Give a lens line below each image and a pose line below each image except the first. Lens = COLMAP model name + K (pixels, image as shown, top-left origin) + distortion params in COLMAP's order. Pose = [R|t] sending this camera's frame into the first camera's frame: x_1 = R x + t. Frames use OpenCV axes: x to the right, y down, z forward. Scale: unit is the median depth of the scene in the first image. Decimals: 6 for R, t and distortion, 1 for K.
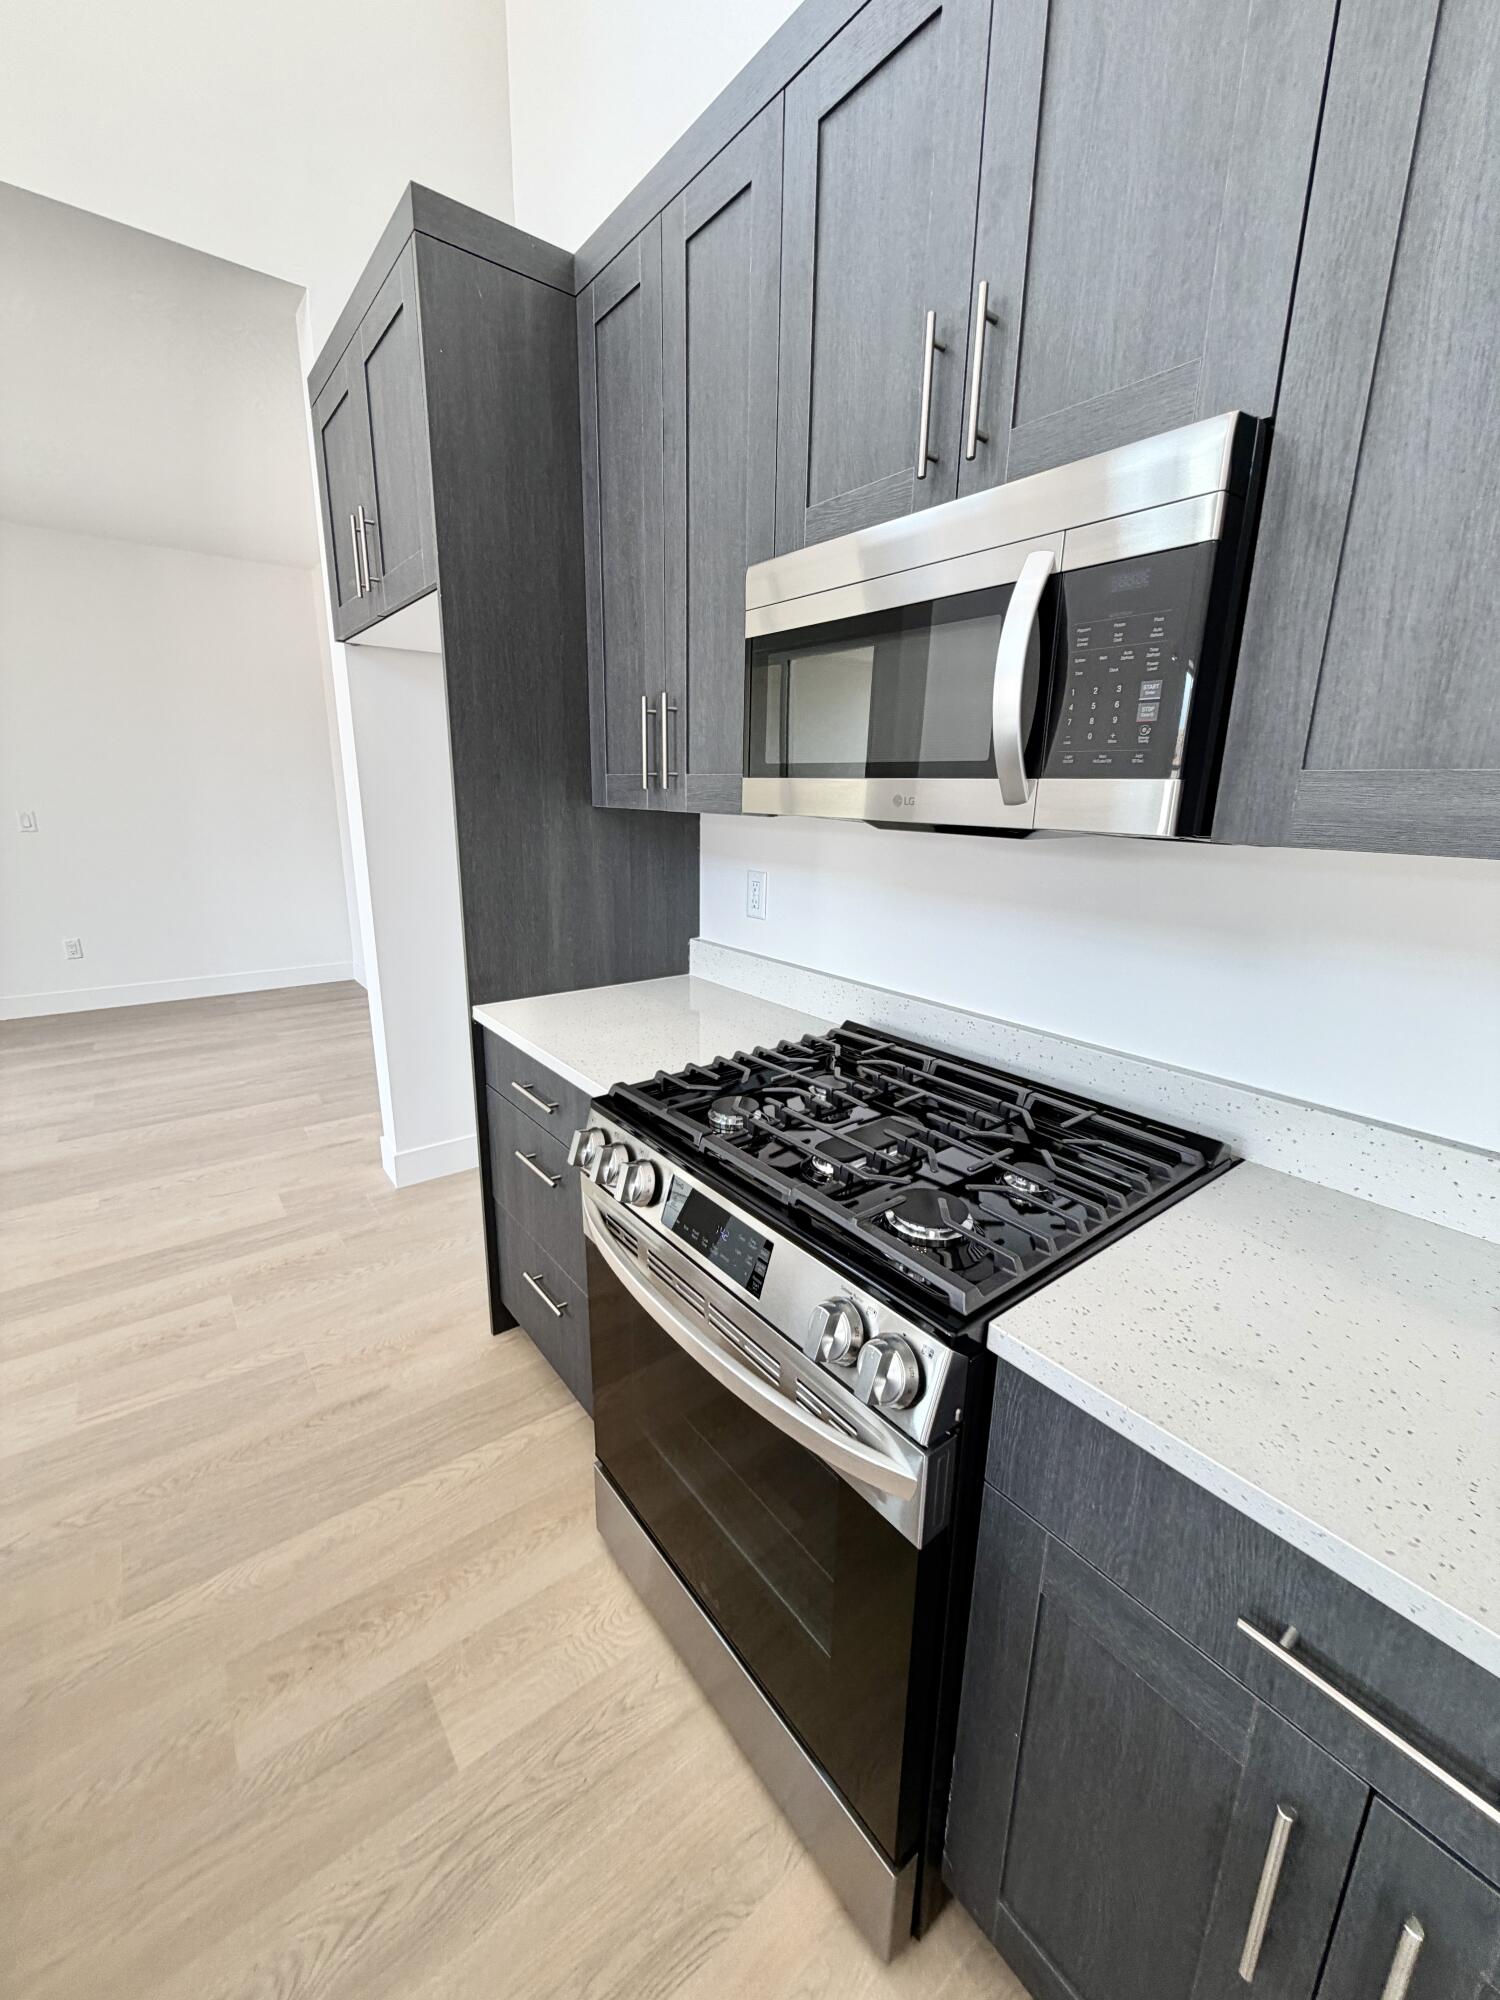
lens RADIAL K [[800.1, 0, 750.2], [0, 800.1, 991.8], [0, 0, 1]] dist [0.000411, -0.000545]
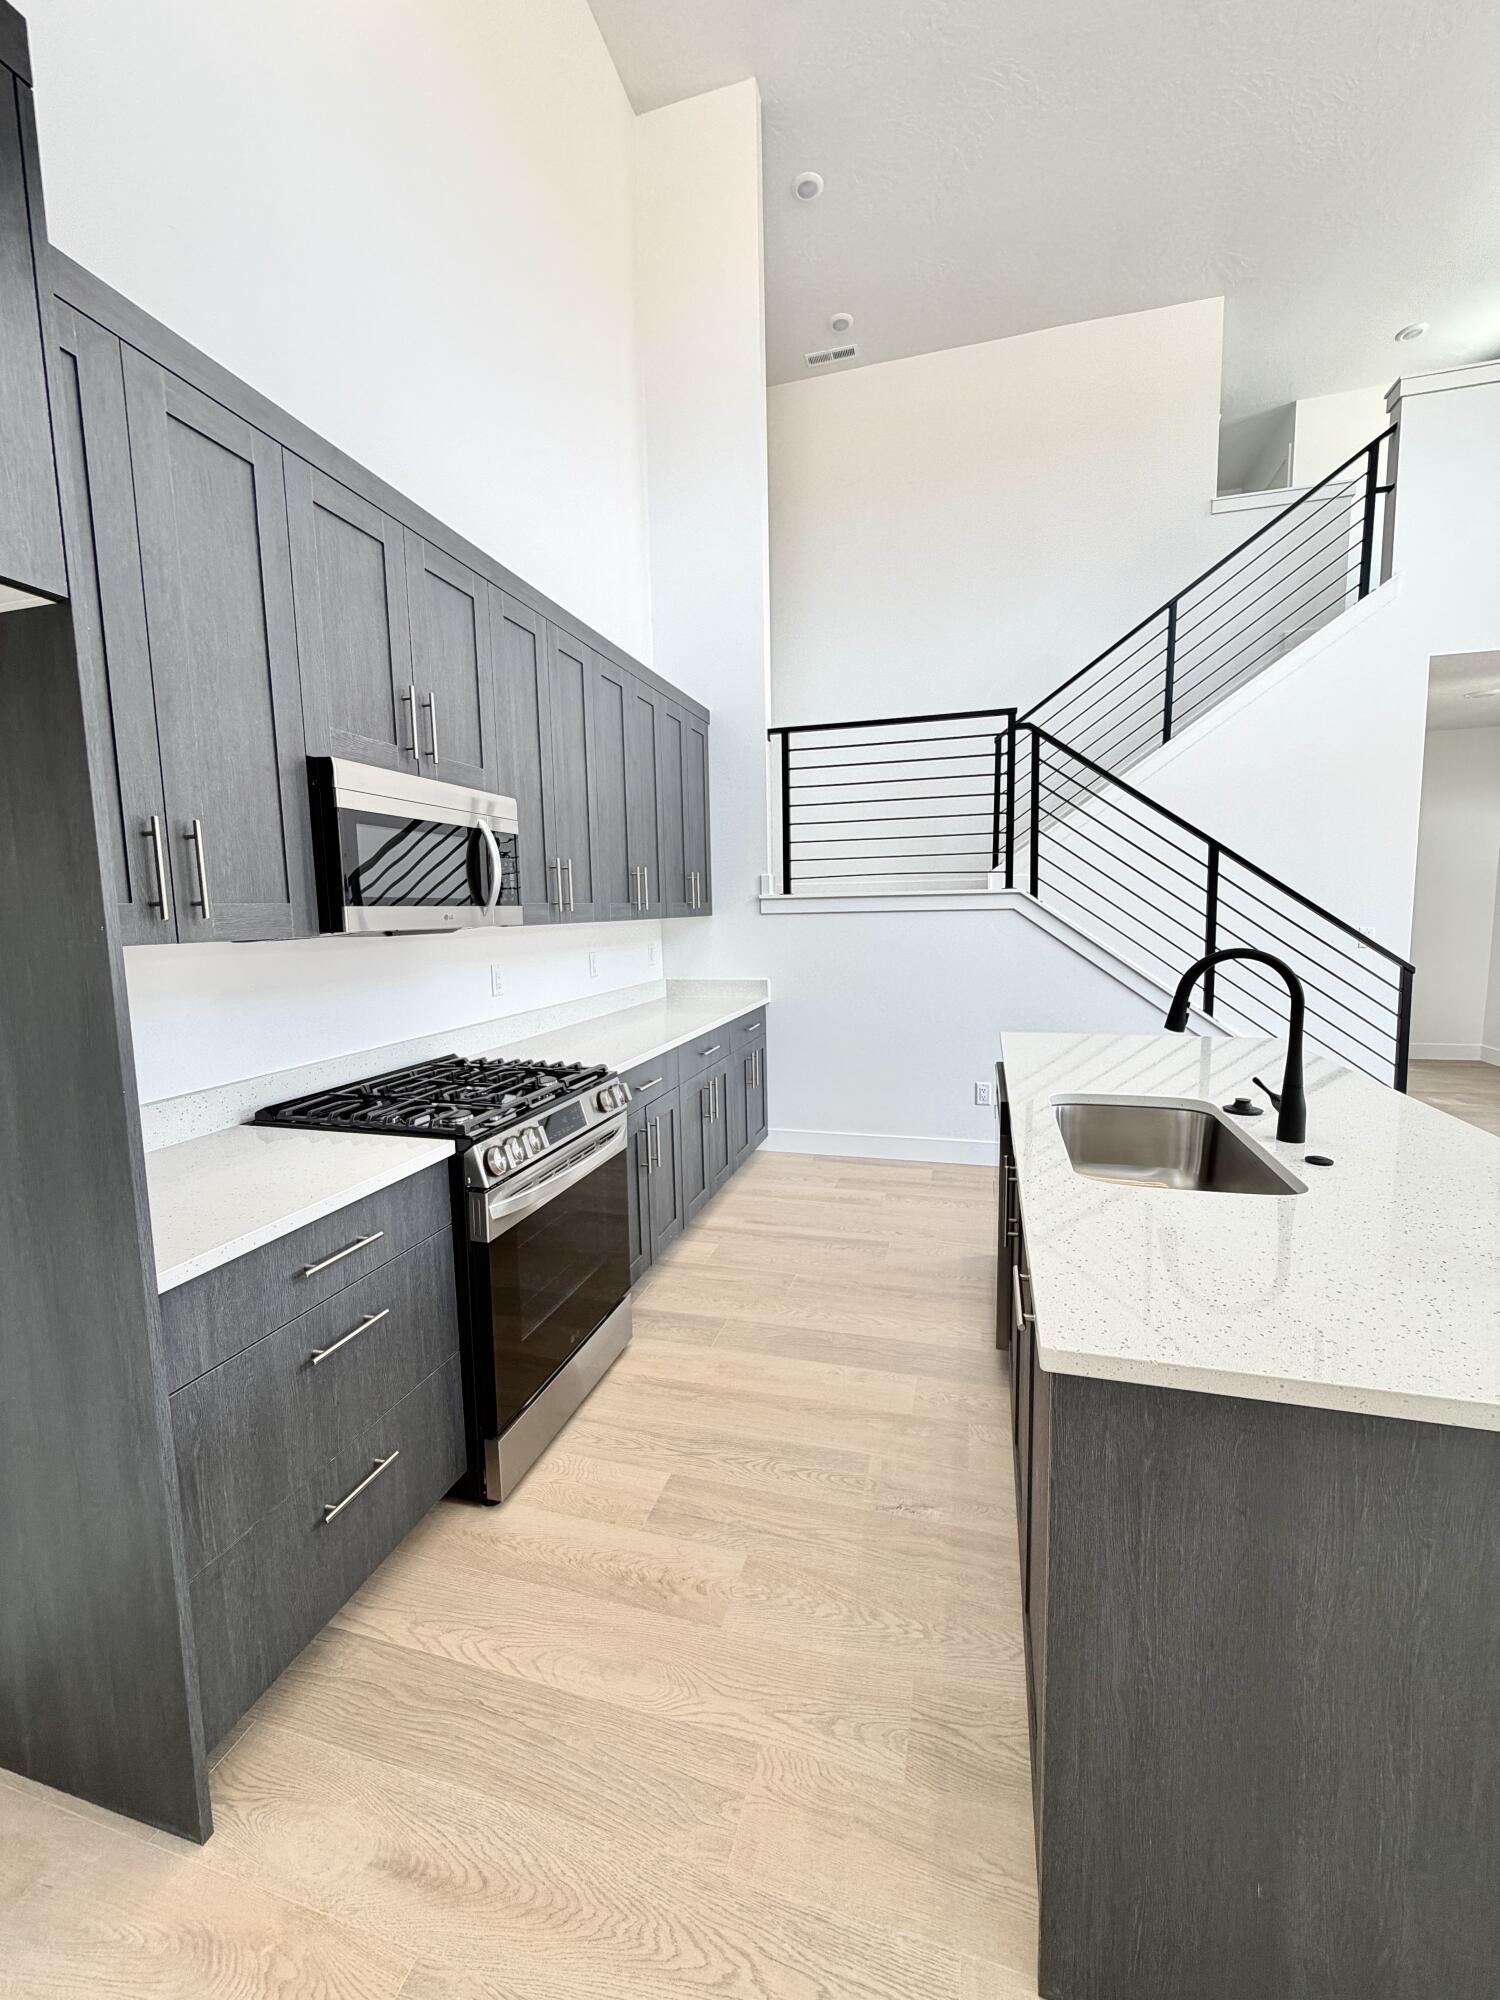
lens RADIAL K [[800.1, 0, 750.6], [0, 800.1, 994.2], [0, 0, 1]] dist [0.000411, -0.000545]
pose [[-0.588357, -0.093680, 0.803156, -1.569315], [0.211451, 0.940878, 0.264644, -0.361307], [-0.780464, 0.325533, -0.533764, 1.305625]]
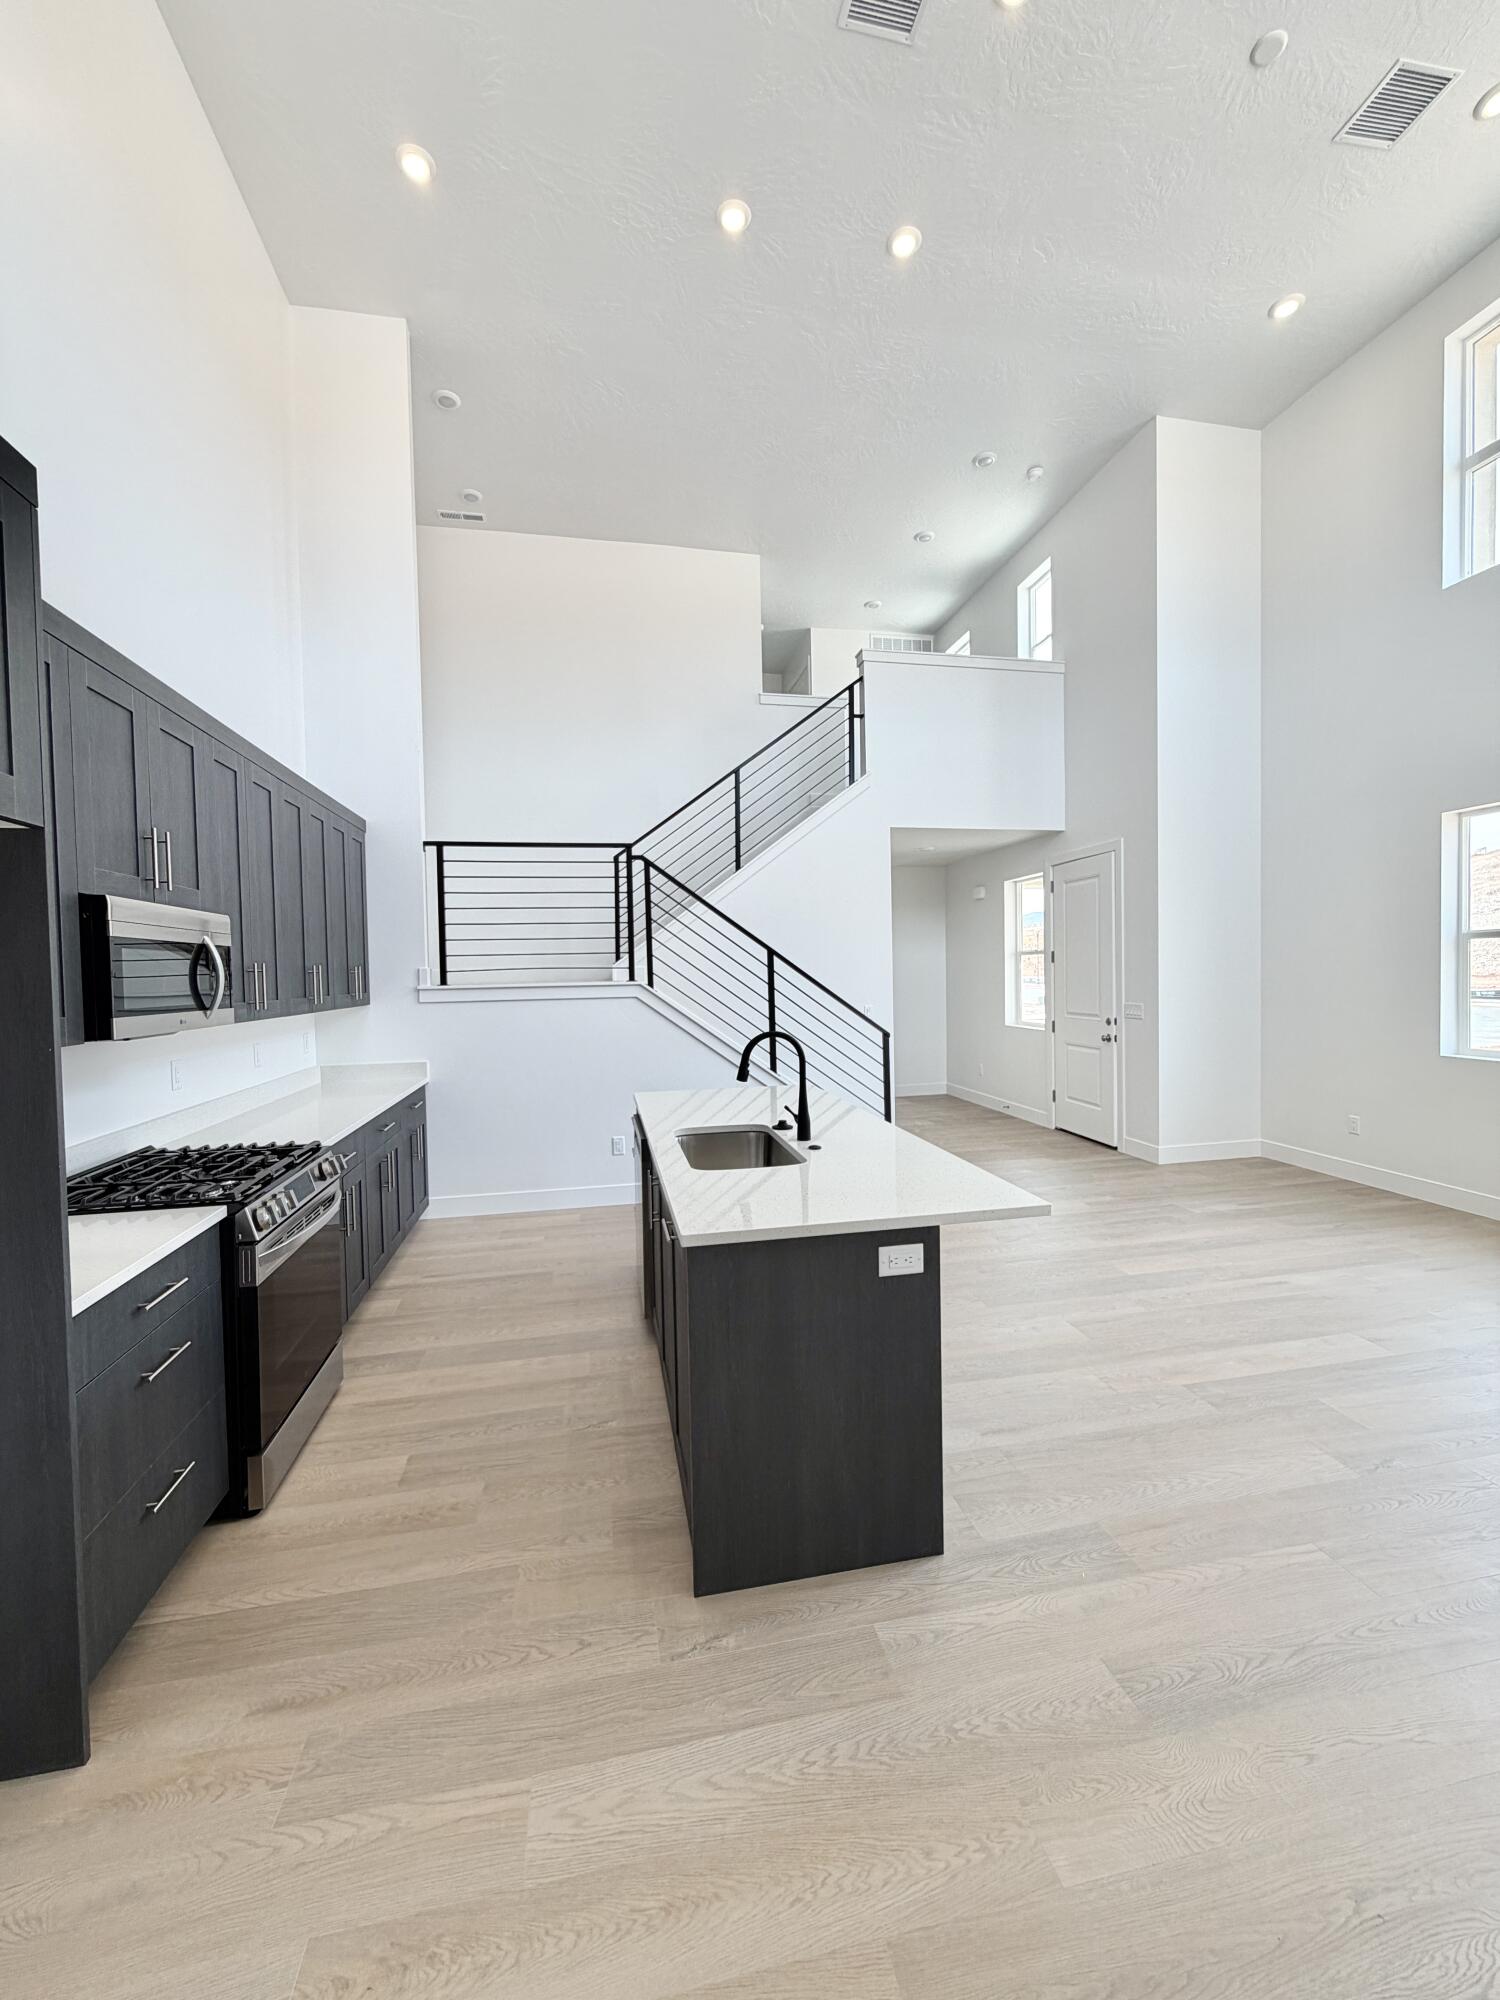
lens RADIAL K [[800.1, 0, 747.9], [0, 800.1, 993.5], [0, 0, 1]] dist [0.000411, -0.000545]
pose [[-0.891407, -0.011888, 0.453048, -1.944038], [0.117314, 0.959531, 0.256004, -0.607433], [-0.437757, 0.281353, -0.853938, 1.896302]]
